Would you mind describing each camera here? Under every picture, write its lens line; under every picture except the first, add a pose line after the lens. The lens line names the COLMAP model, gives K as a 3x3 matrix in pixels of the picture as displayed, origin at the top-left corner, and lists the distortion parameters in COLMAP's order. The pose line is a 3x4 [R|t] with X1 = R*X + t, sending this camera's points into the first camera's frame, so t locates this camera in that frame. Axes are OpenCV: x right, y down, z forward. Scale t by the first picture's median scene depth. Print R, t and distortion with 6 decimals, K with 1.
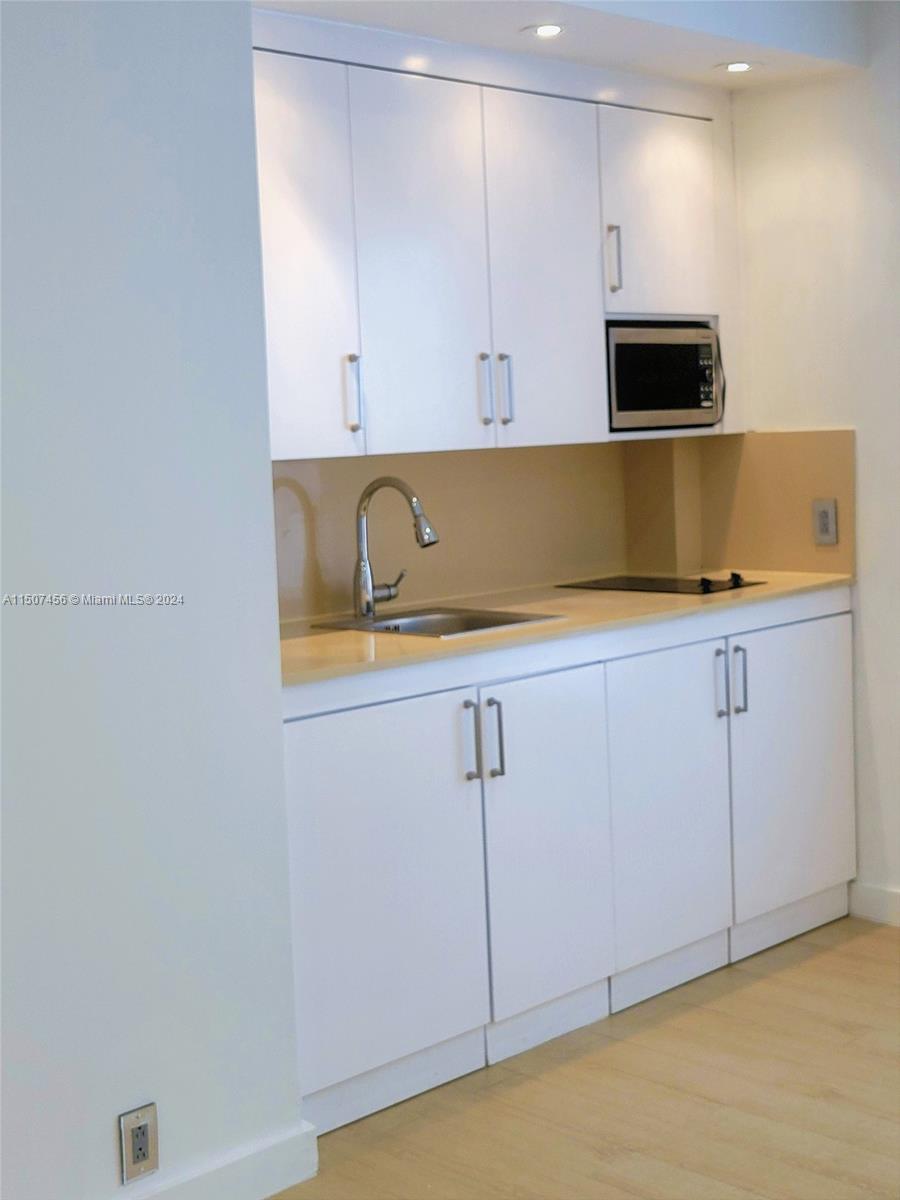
lens RADIAL K [[1700.7, 0, 450.0], [0, 1700.7, 600.0], [0, 0, 1]] dist [-0.010625, -0.003572]
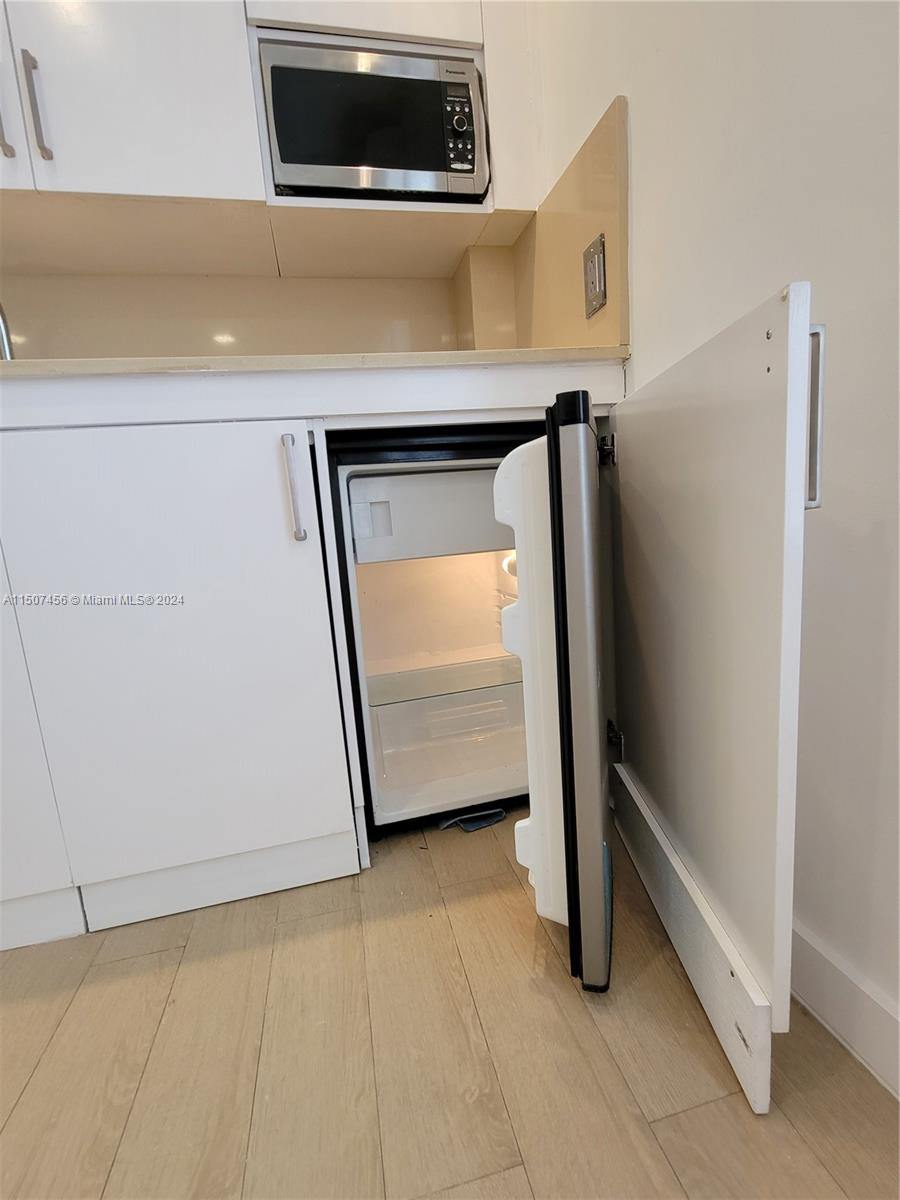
lens RADIAL K [[534.8, 0, 443.8], [0, 534.8, 598.4], [0, 0, 1]] dist [0.002559, -0.001952]
pose [[0.847419, 0.060668, -0.527447, 0.291939], [-0.013598, 0.995604, 0.092668, 0.065350], [0.530750, -0.071356, 0.844519, 0.772146]]
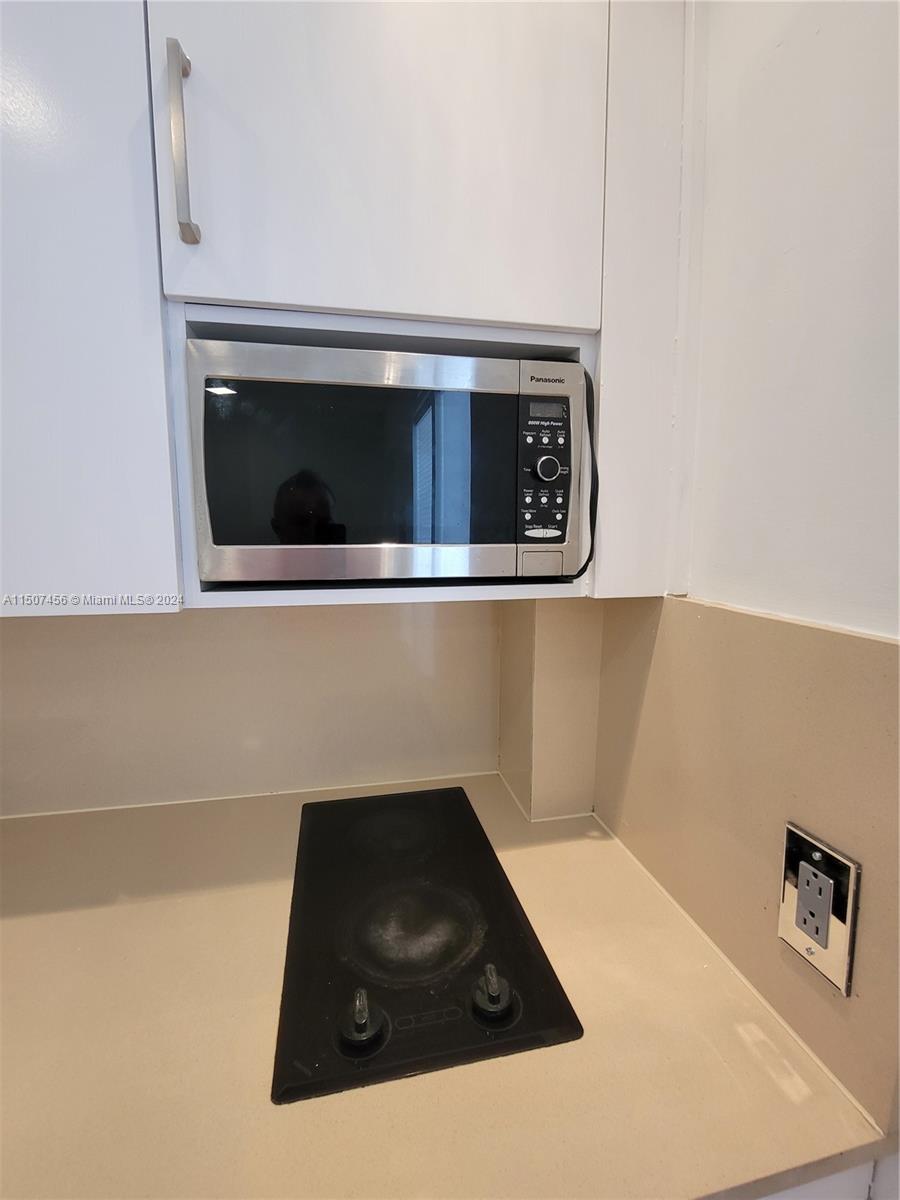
lens RADIAL K [[534.8, 0, 443.8], [0, 534.8, 598.4], [0, 0, 1]] dist [0.002559, -0.001952]
pose [[0.833958, 0.117116, -0.539256, 0.209246], [-0.092180, 0.993054, 0.073115, -0.106582], [0.544074, -0.011266, 0.838962, 0.871831]]
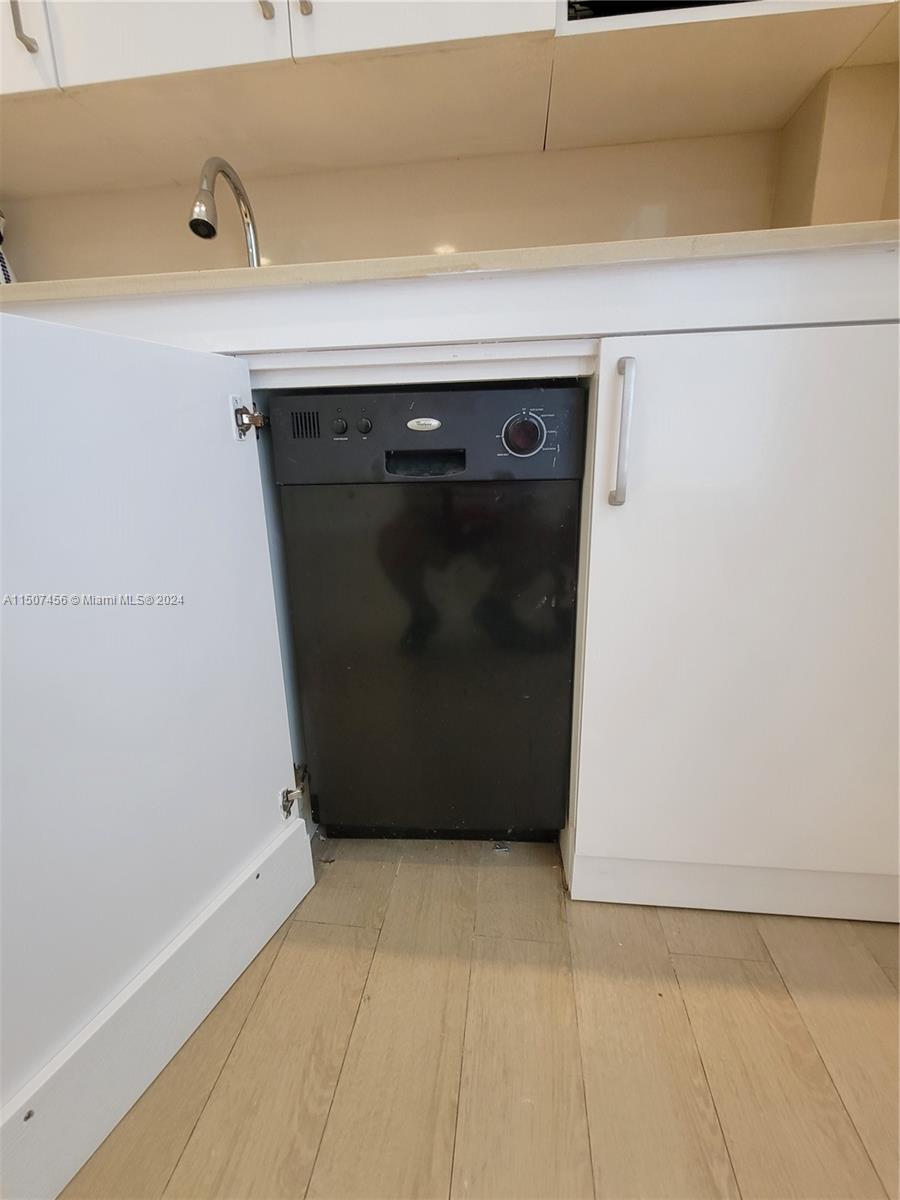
lens RADIAL K [[532.2, 0, 445.1], [0, 532.2, 598.6], [0, 0, 1]] dist [0.010534, -0.008496]
pose [[0.619933, 0.237183, -0.747949, 0.241886], [-0.083227, 0.967719, 0.237892, 0.055519], [0.780229, -0.085228, 0.619661, 0.790601]]
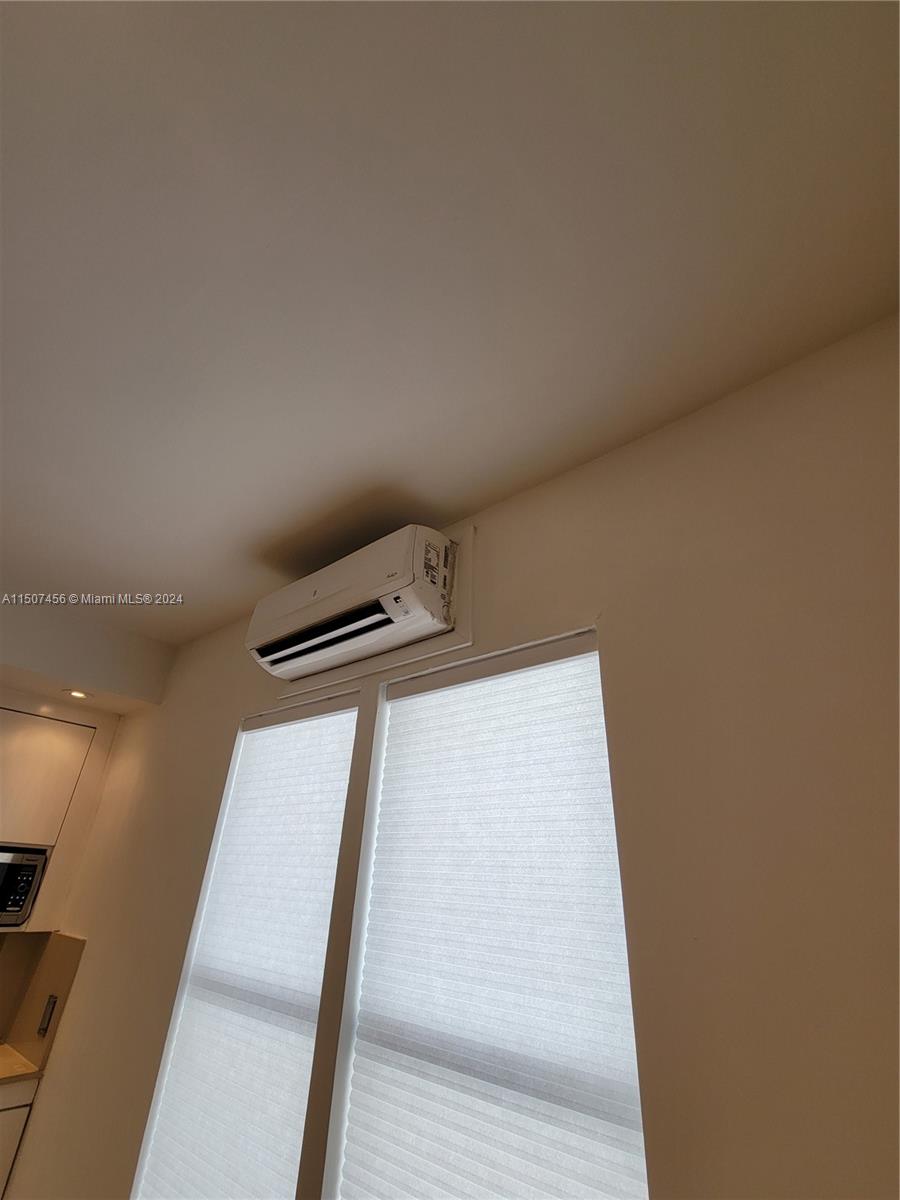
lens RADIAL K [[534.8, 0, 443.8], [0, 534.8, 598.4], [0, 0, 1]] dist [0.002559, -0.001952]
pose [[0.992415, 0.119901, 0.027140, 0.488492], [-0.083644, 0.820365, -0.565690, -0.105117], [-0.090092, 0.559129, 0.824171, 0.421071]]
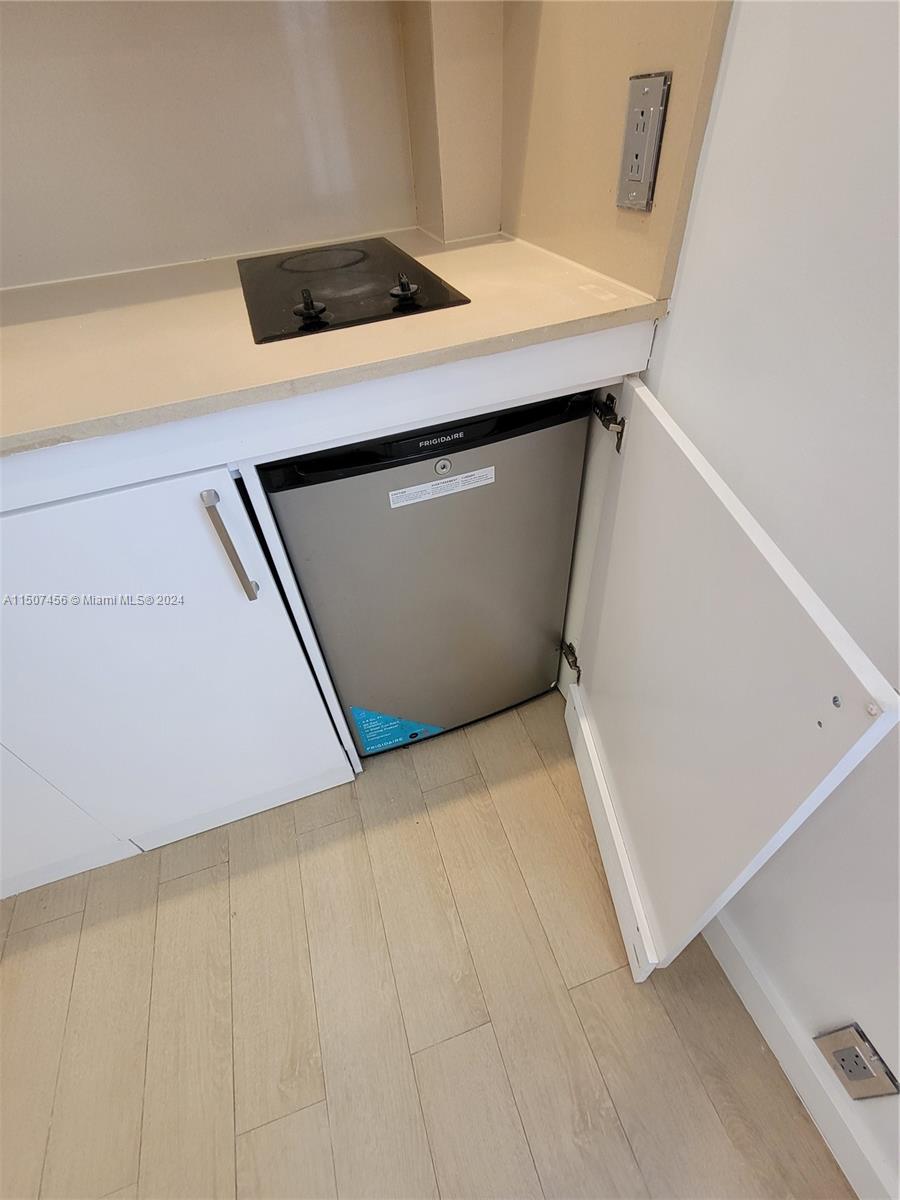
lens RADIAL K [[534.8, 0, 443.8], [0, 534.8, 598.4], [0, 0, 1]] dist [0.002559, -0.001952]
pose [[0.894128, 0.297670, -0.334556, 0.255193], [-0.014053, 0.765374, 0.643432, -0.044694], [0.447590, -0.570609, 0.688526, 0.819613]]
